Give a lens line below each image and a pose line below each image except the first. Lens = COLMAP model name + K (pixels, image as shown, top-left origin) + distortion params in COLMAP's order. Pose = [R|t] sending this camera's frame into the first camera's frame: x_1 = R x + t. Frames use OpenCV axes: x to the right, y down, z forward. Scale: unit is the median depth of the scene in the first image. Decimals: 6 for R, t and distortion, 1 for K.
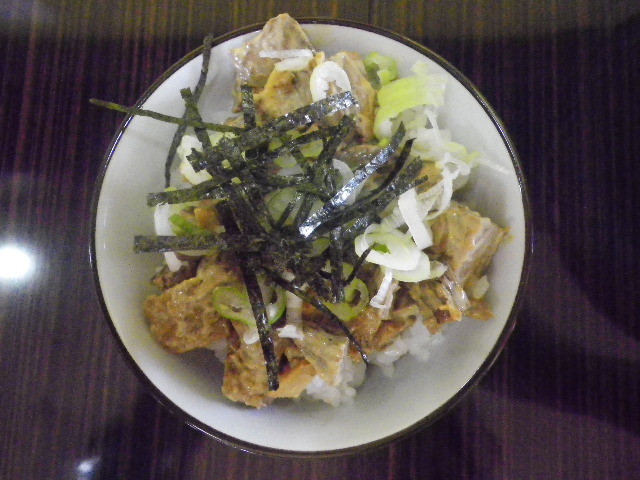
lens RADIAL K [[508.3, 0, 320.0], [0, 508.3, 240.0], [0, 0, 1]] dist [0.001877, 0.006247]
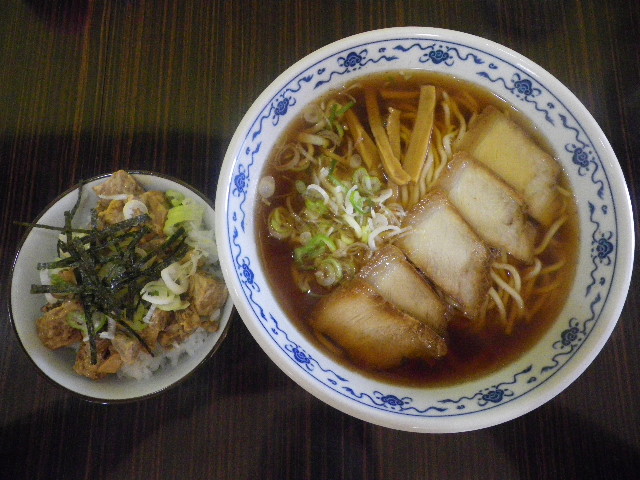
lens RADIAL K [[508.3, 0, 320.0], [0, 508.3, 240.0], [0, 0, 1]] dist [0.001877, 0.006247]
pose [[0.999031, 0.023875, 0.036978, 0.660893], [-0.020424, 0.995636, -0.091055, -0.023700], [-0.038990, 0.090212, 0.995159, -0.985533]]
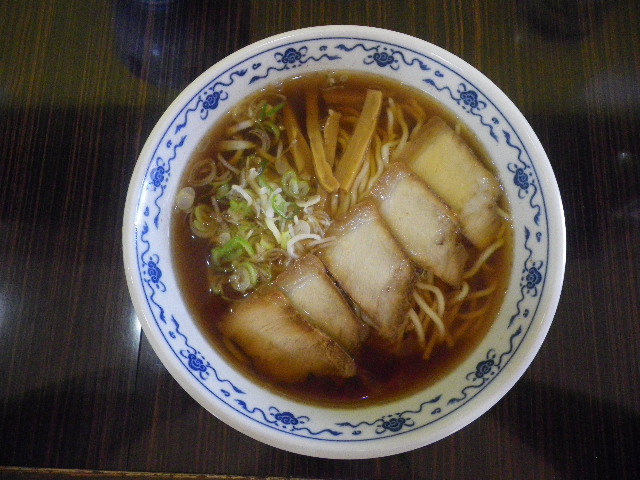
lens RADIAL K [[508.3, 0, 320.0], [0, 508.3, 240.0], [0, 0, 1]] dist [0.001877, 0.006247]
pose [[0.994110, 0.108374, 0.000345, 1.056654], [-0.108073, 0.991581, -0.071329, -0.117192], [-0.008073, 0.070872, 0.997453, -0.904078]]
